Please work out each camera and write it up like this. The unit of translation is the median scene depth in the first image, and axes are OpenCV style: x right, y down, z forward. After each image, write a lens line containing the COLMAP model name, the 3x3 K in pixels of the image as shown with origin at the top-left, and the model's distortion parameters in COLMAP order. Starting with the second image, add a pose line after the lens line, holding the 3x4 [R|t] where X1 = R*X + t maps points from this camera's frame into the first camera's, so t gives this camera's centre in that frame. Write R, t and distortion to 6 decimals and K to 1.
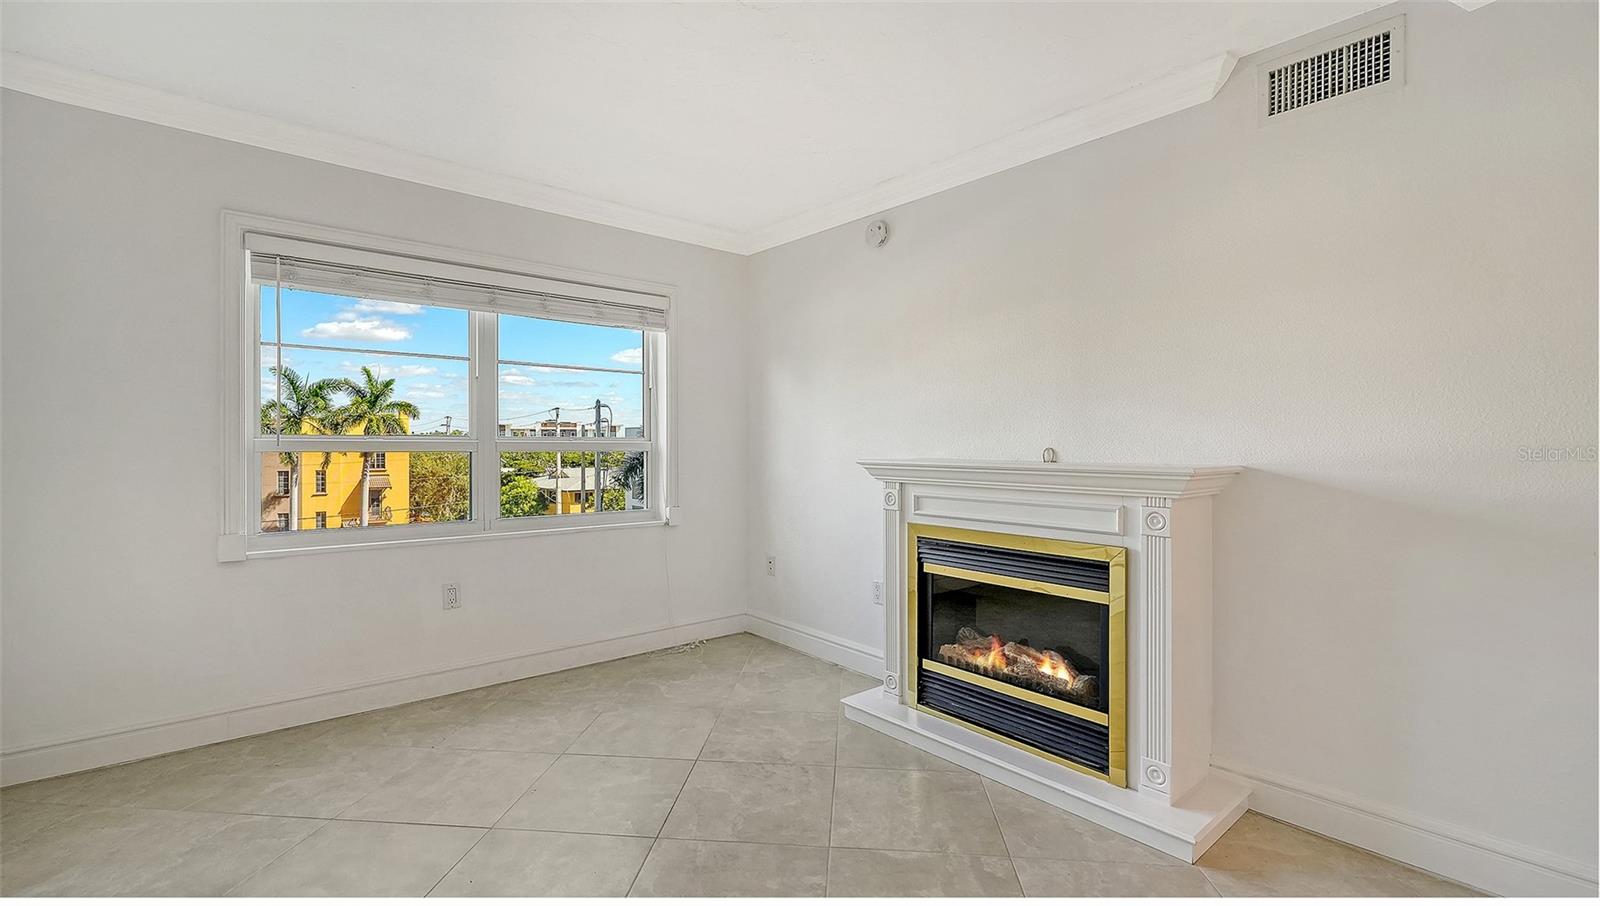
lens RADIAL K [[695.7, 0, 796.8], [0, 695.7, 451.3], [0, 0, 1]] dist [-0.014022, -0.003572]
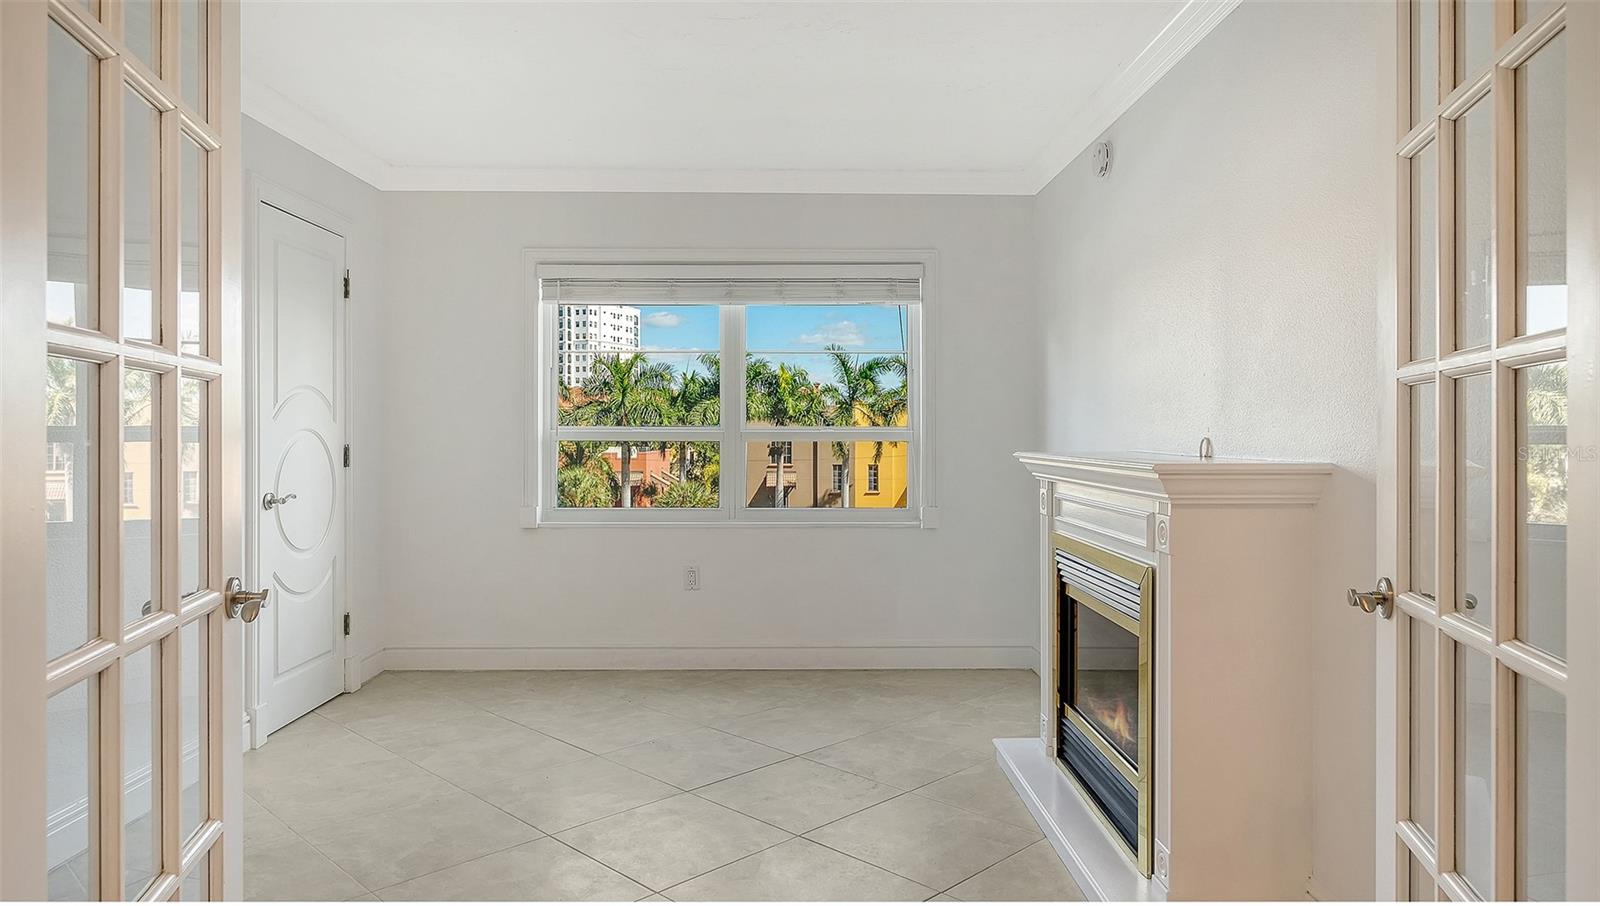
lens RADIAL K [[990.5, 0, 797.4], [0, 990.5, 444.4], [0, 0, 1]] dist [-0.064242, -0.000613]
pose [[0.766464, 0.003126, -0.642280, 0.661863], [-0.002158, 0.999995, 0.002292, 0.001707], [0.642284, -0.000371, 0.766467, -0.058775]]
